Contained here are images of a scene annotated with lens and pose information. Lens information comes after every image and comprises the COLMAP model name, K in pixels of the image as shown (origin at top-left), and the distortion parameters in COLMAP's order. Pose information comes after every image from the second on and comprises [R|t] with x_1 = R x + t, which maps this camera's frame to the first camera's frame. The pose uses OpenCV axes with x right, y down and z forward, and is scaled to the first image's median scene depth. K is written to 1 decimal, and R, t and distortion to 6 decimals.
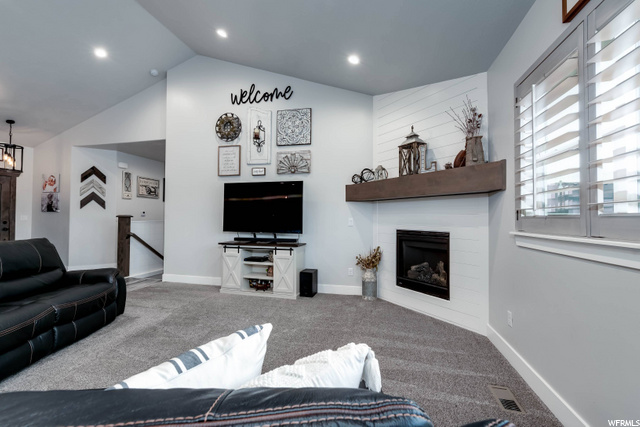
lens RADIAL K [[273.7, 0, 321.4], [0, 273.7, 213.6], [0, 0, 1]] dist [0.001618, -0.000365]
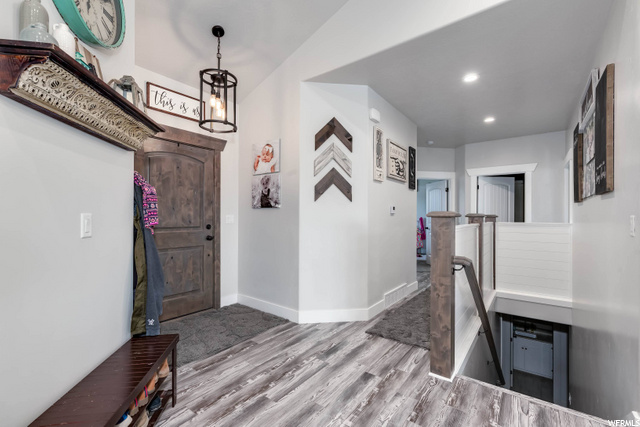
lens RADIAL K [[273.7, 0, 320.3], [0, 273.7, 215.8], [0, 0, 1]] dist [0.001618, -0.000365]
pose [[0.913124, -0.005368, -0.407647, -0.655683], [0.009383, 0.999925, 0.007850, 0.005765], [0.407574, -0.010993, 0.913106, 0.527846]]
